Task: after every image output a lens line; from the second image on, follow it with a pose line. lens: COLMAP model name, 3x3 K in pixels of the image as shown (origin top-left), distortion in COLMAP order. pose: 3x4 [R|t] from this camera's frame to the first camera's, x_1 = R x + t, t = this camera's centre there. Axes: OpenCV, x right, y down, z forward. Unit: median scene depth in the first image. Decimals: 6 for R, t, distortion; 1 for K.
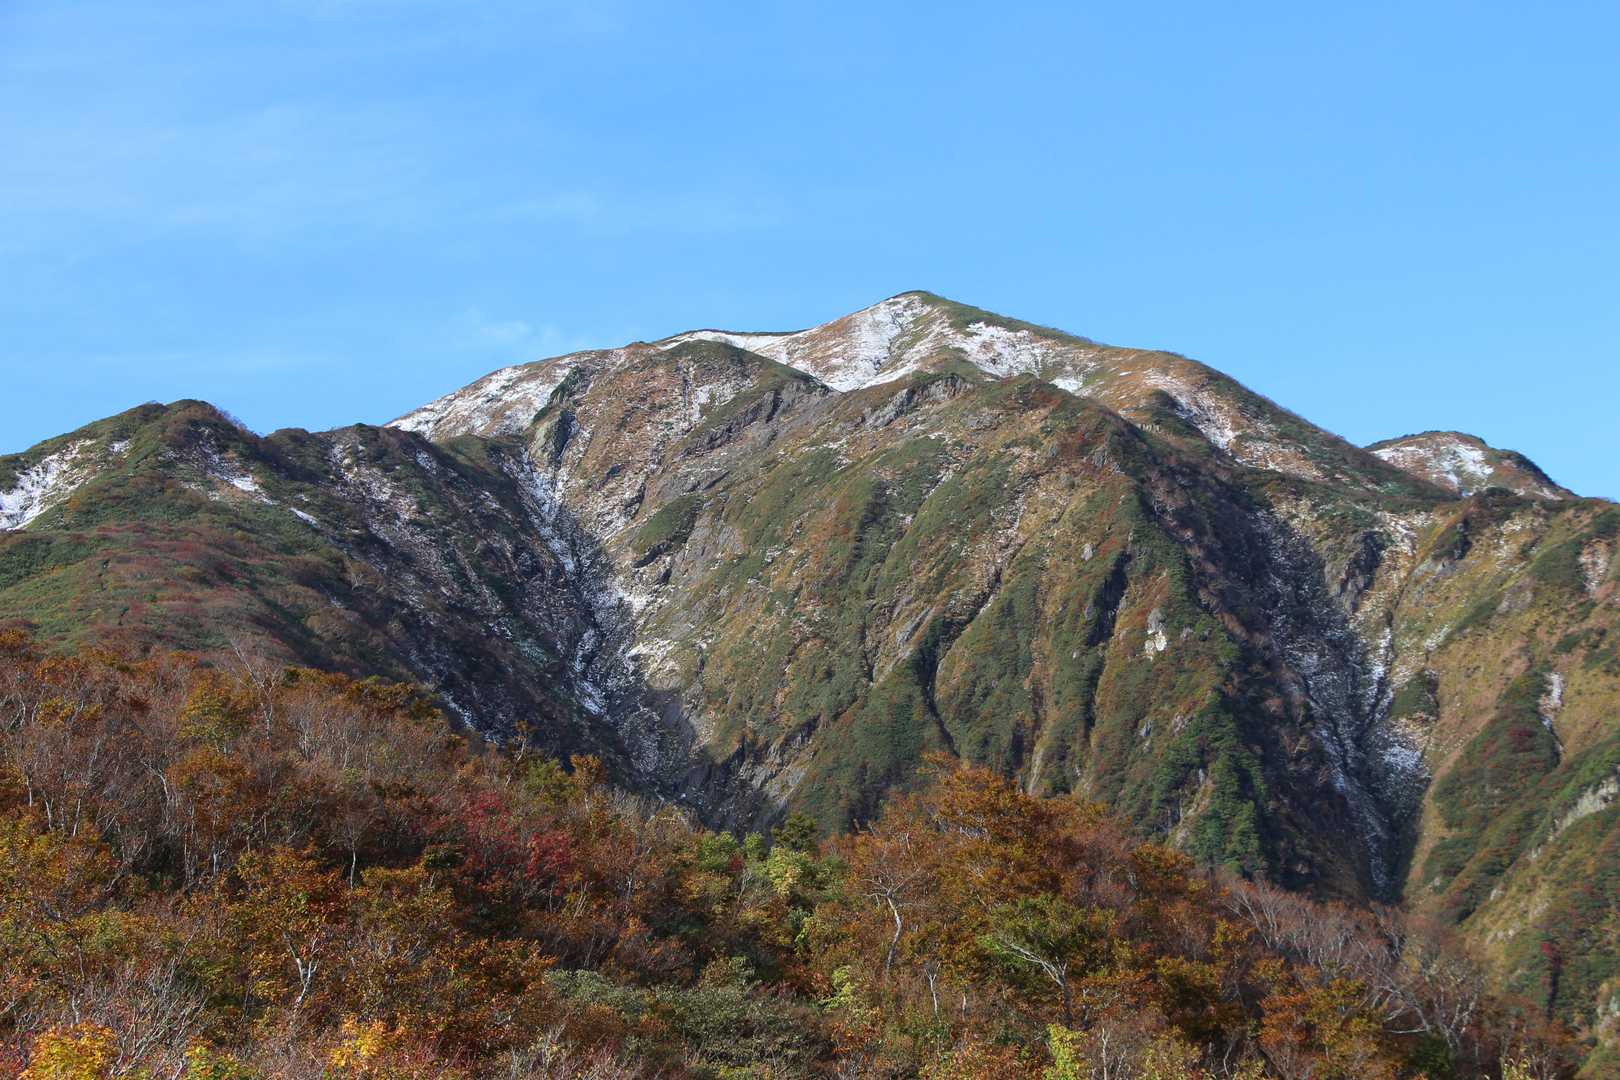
lens RADIAL K [[3403.5, 0, 810.0], [0, 3403.5, 540.0], [0, 0, 1]] dist [0.192725, -0.091811]
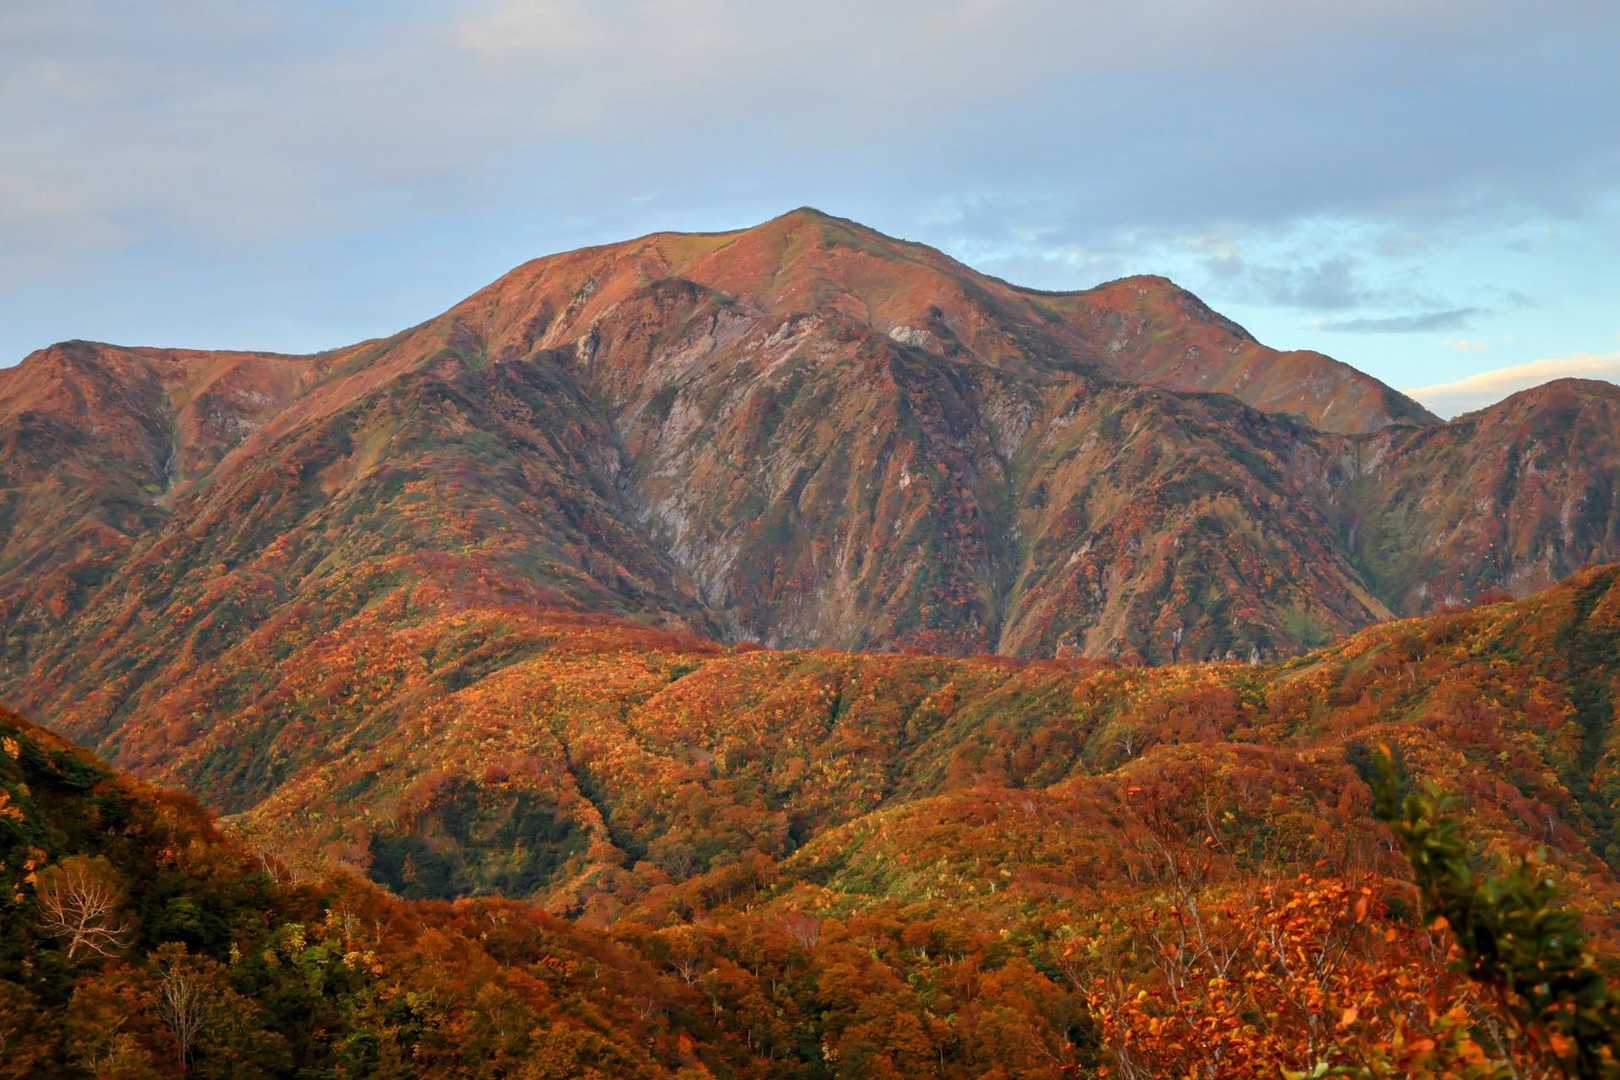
lens RADIAL K [[3403.5, 0, 810.0], [0, 3403.5, 540.0], [0, 0, 1]] dist [0.192725, -0.091811]
pose [[0.998958, -0.043076, 0.015063, 0.009960], [0.041353, 0.994094, 0.100334, -0.132378], [-0.019296, -0.099606, 0.994840, -0.978981]]
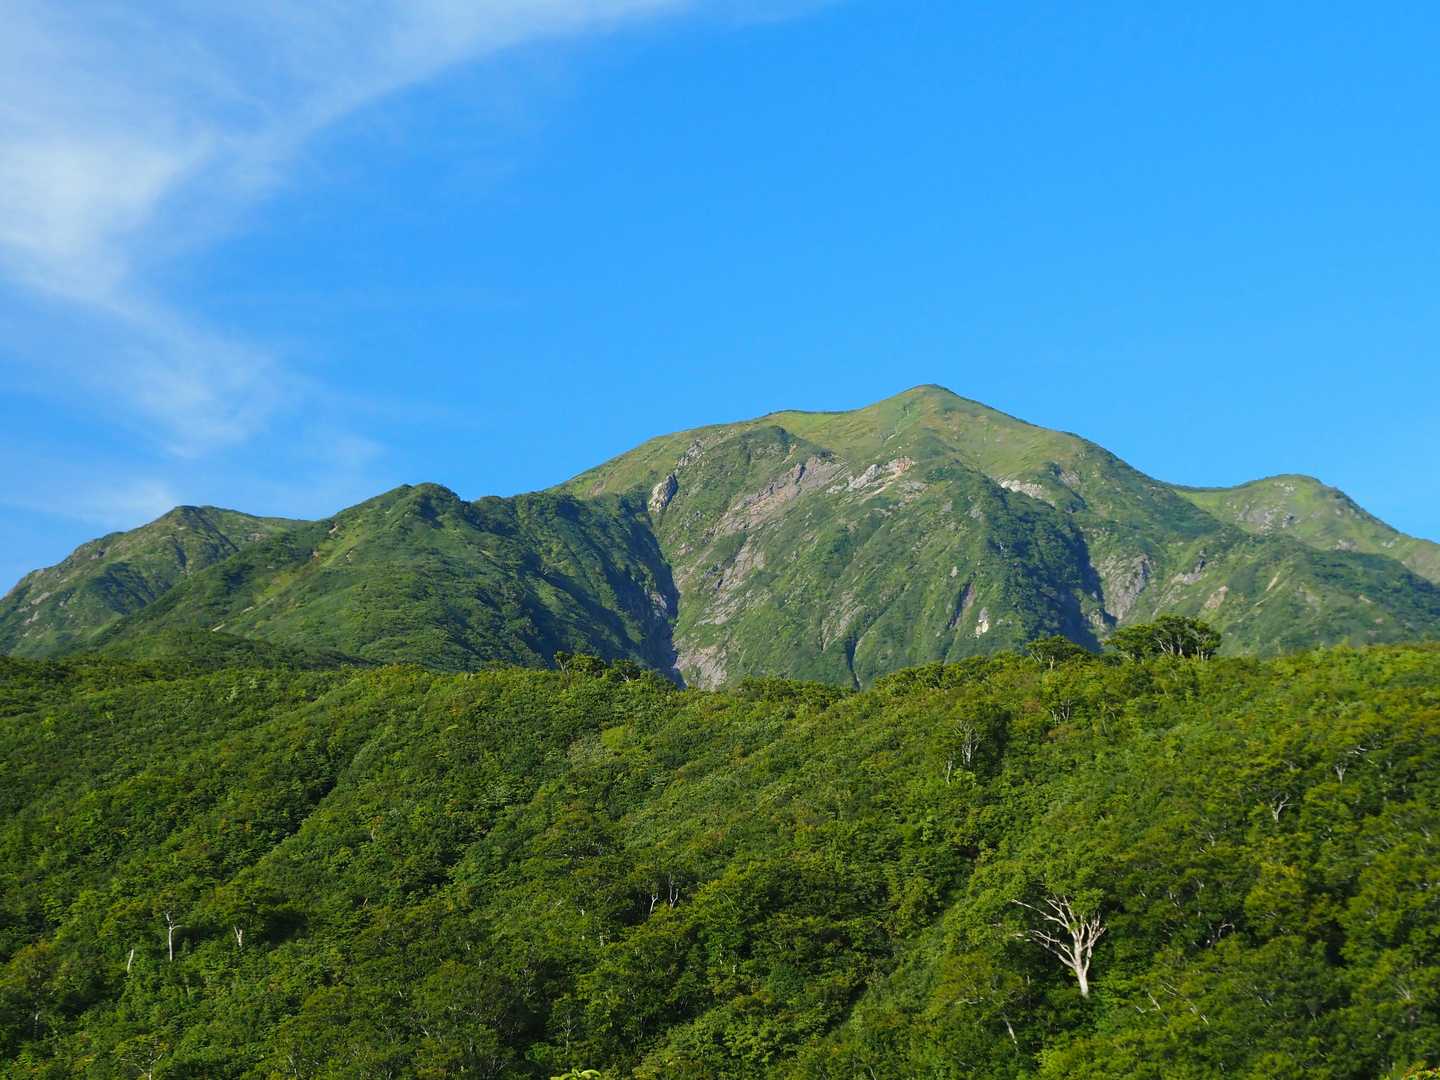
lens RADIAL K [[2670.9, 0, 680.9], [0, 2670.9, 541.8], [0, 0, 1]] dist [-0.062569, 0.200413]
pose [[0.993814, -0.003921, -0.110984, 0.091456], [0.004542, 0.999975, 0.005345, -0.018325], [0.110961, -0.005816, 0.993808, -0.299729]]
